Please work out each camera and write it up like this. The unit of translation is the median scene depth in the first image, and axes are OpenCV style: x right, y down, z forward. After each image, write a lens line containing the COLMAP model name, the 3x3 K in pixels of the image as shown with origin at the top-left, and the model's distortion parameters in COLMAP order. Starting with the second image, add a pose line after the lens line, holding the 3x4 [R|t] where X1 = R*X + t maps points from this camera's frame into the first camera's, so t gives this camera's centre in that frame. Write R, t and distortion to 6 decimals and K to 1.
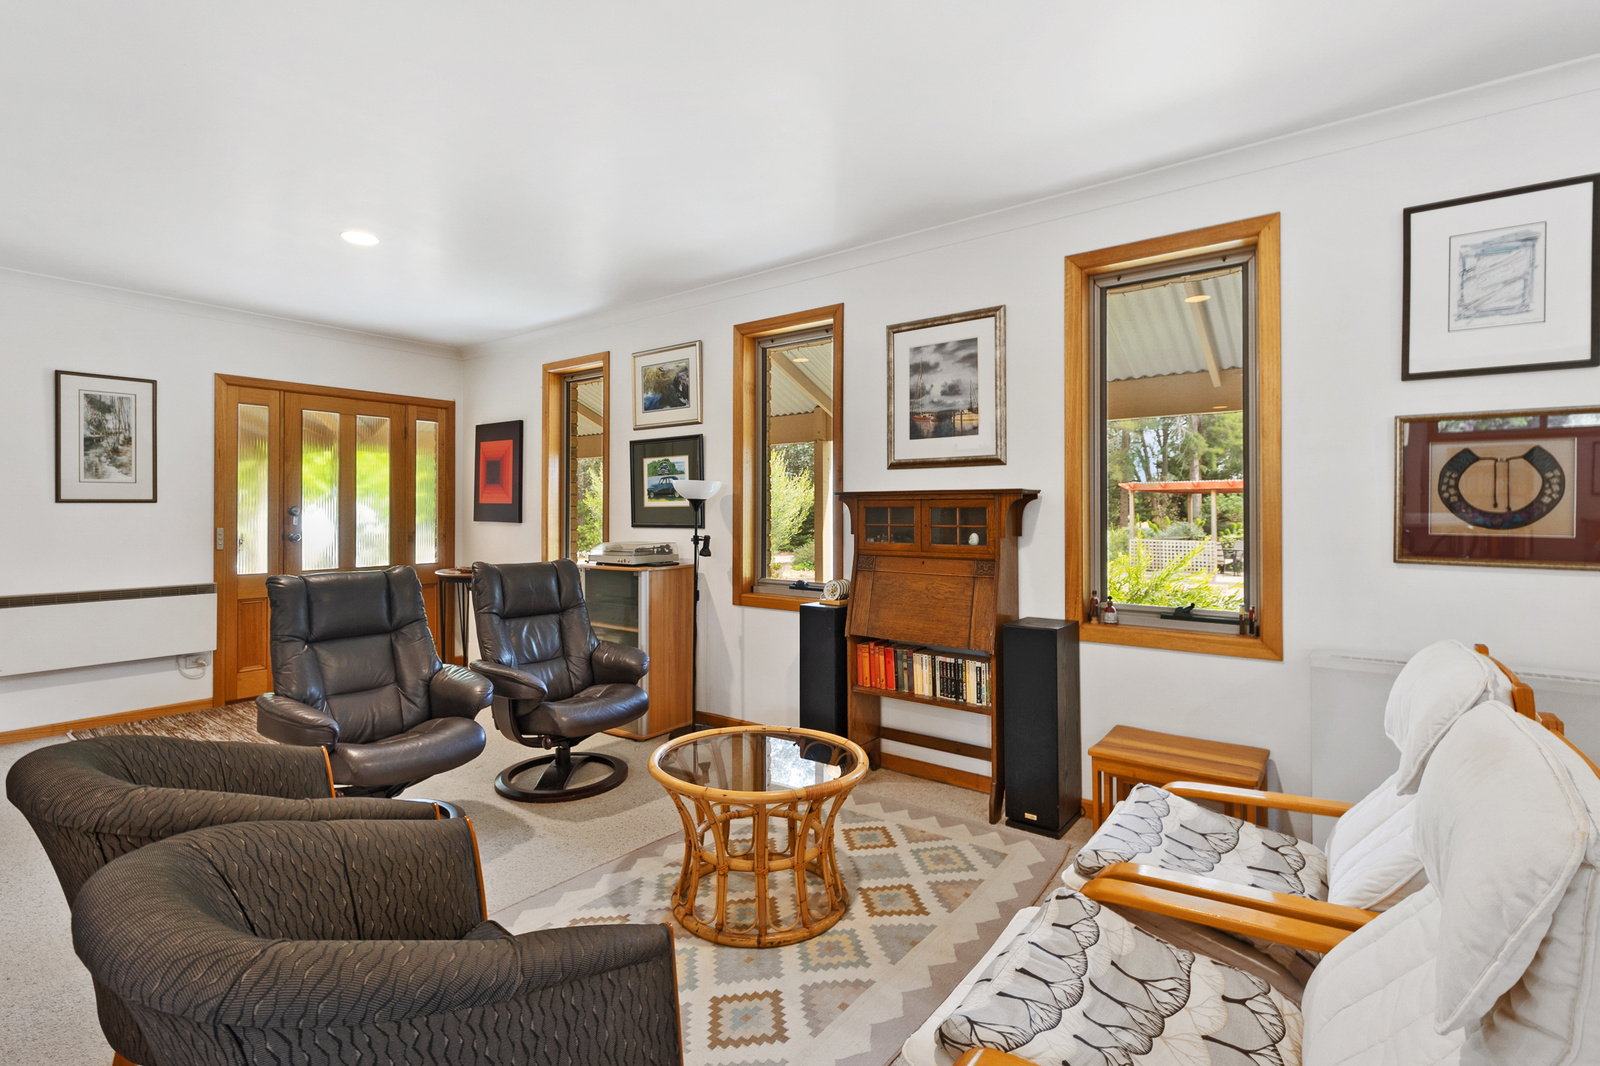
lens RADIAL K [[726.8, 0, 799.8], [0, 726.8, 507.3], [0, 0, 1]] dist [-0.002186, -0.000382]
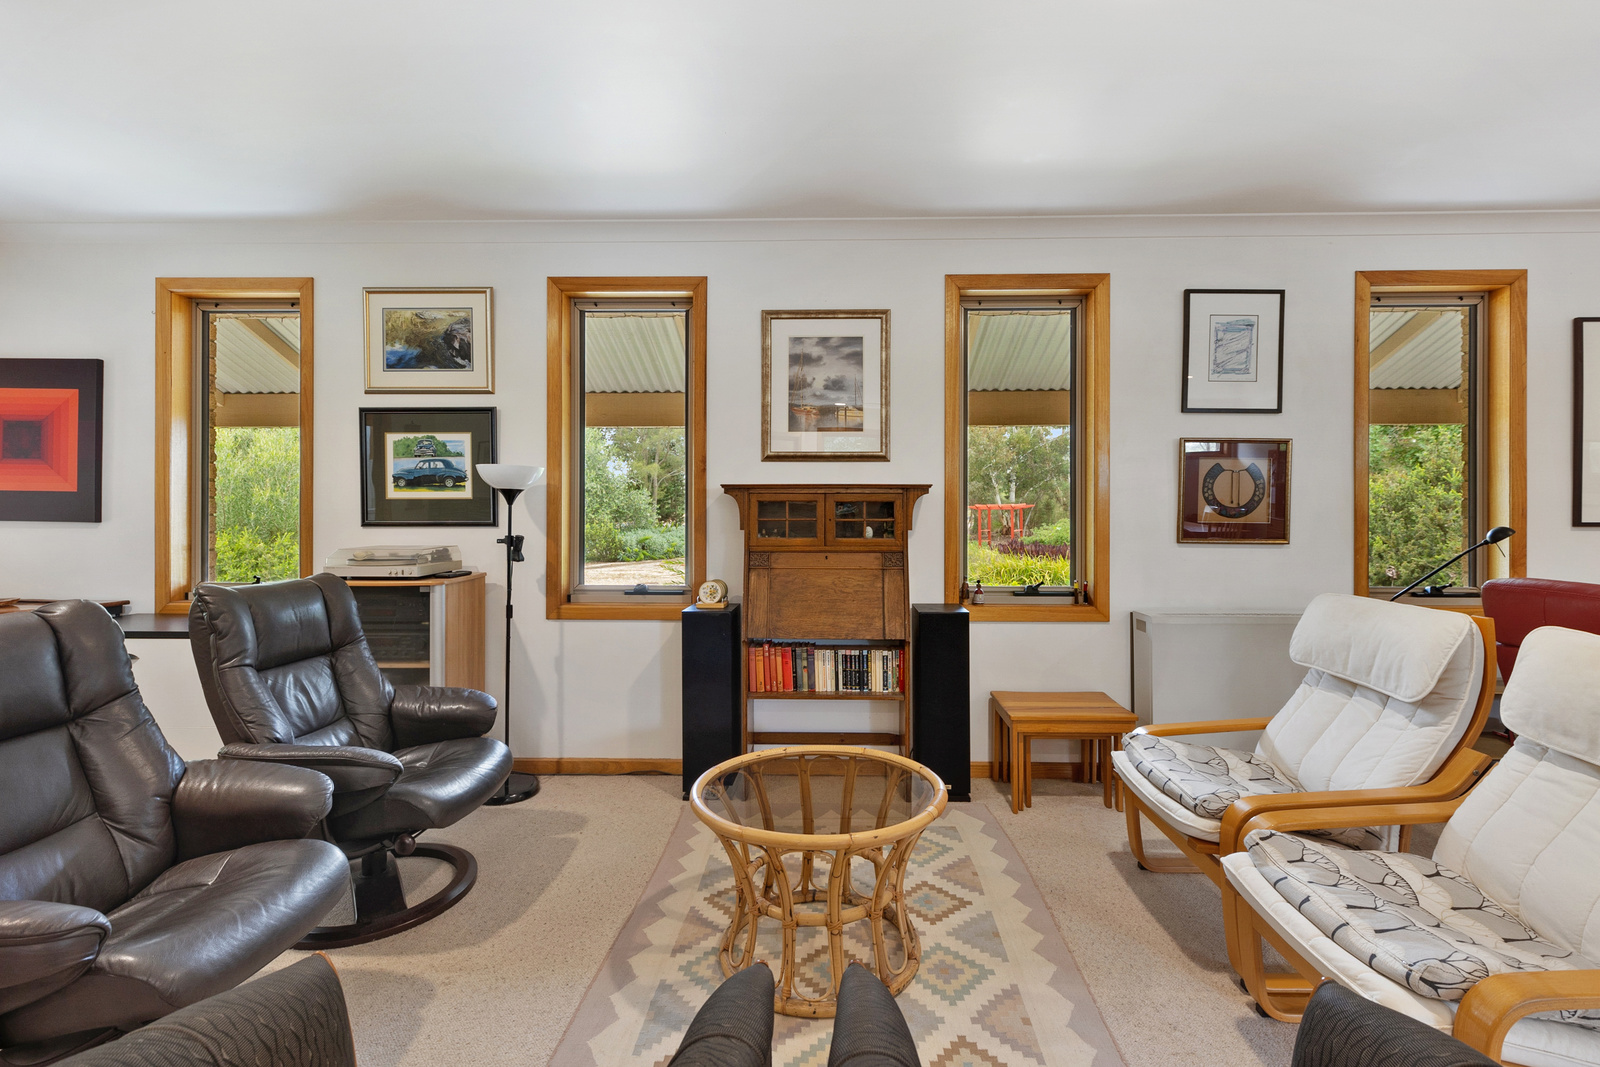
lens RADIAL K [[701.9, 0, 819.1], [0, 701.9, 510.4], [0, 0, 1]] dist [0.005208, -0.000217]
pose [[0.811596, 0.000975, 0.584218, -0.382022], [-0.005379, 0.999969, 0.005803, 0.006695], [-0.584194, -0.007852, 0.811576, 0.225321]]
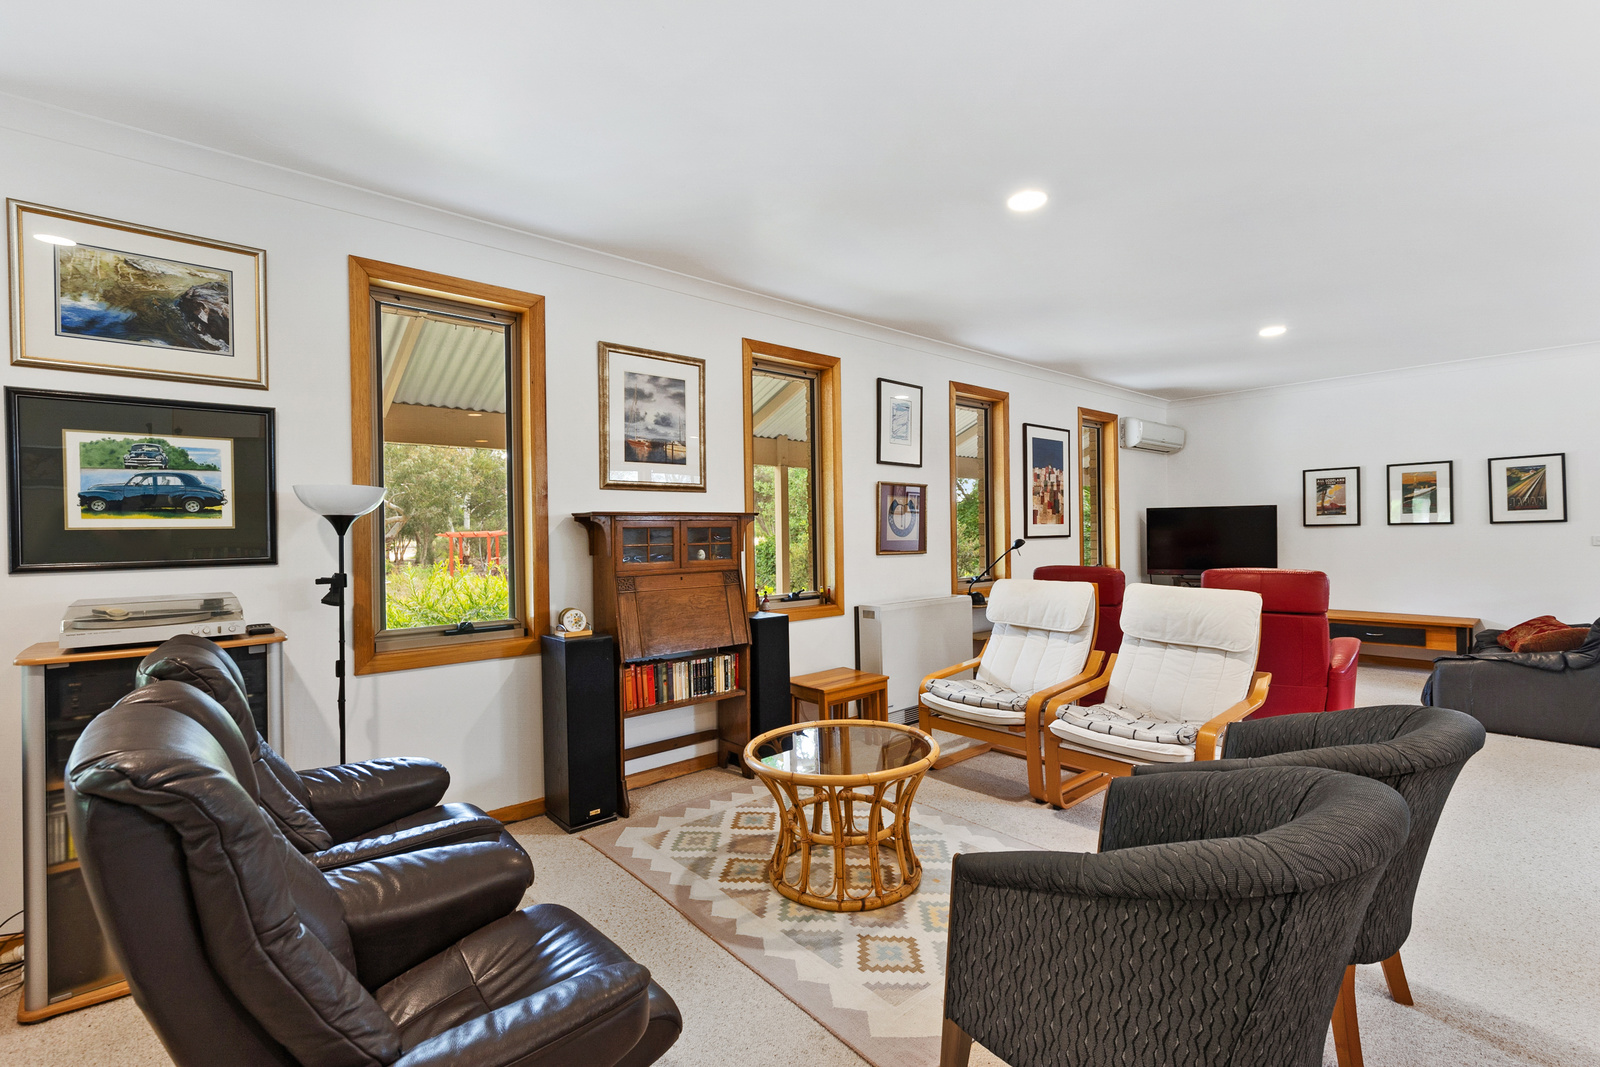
lens RADIAL K [[696.9, 0, 800.0], [0, 696.9, 533.5], [0, 0, 1]] dist [0.002217, 0.000145]
pose [[0.214462, -0.006285, 0.976712, -0.787223], [0.007081, 0.999963, 0.004880, 0.004771], [-0.976707, 0.005869, 0.214499, 0.581201]]
